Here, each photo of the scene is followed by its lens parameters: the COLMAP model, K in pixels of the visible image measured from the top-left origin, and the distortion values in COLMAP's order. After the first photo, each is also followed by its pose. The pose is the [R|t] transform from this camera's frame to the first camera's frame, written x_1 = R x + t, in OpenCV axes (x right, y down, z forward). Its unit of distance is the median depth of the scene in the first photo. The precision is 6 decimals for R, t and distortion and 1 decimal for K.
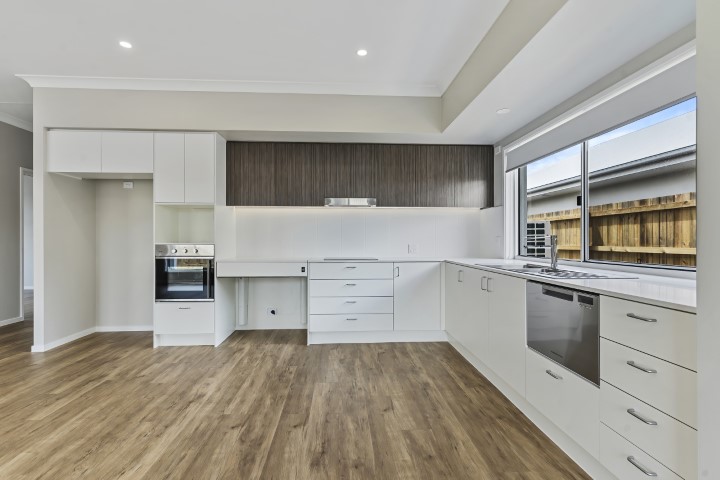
lens RADIAL K [[345.7, 0, 356.3], [0, 345.7, 238.7], [0, 0, 1]] dist [-0.001694, 0.000239]
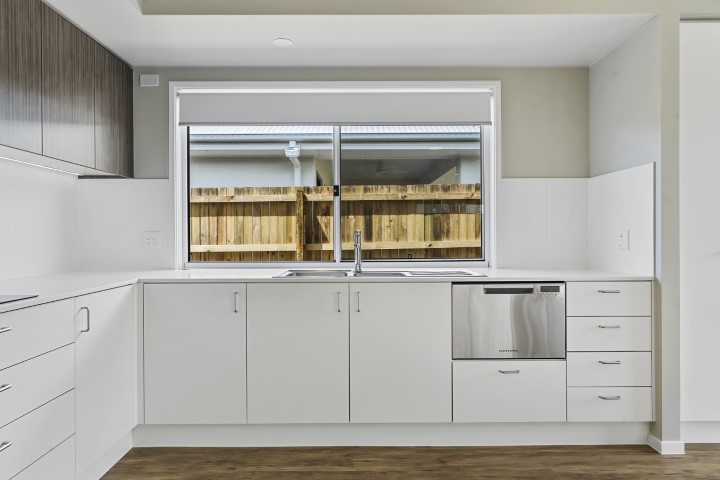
lens RADIAL K [[480.6, 0, 359.1], [0, 480.6, 237.7], [0, 0, 1]] dist [-0.009686, -0.000877]
pose [[0.044552, -0.003962, 0.998999, -0.397651], [-0.001018, 0.999991, 0.004012, 0.001144], [-0.999007, -0.001195, 0.044547, 0.663413]]
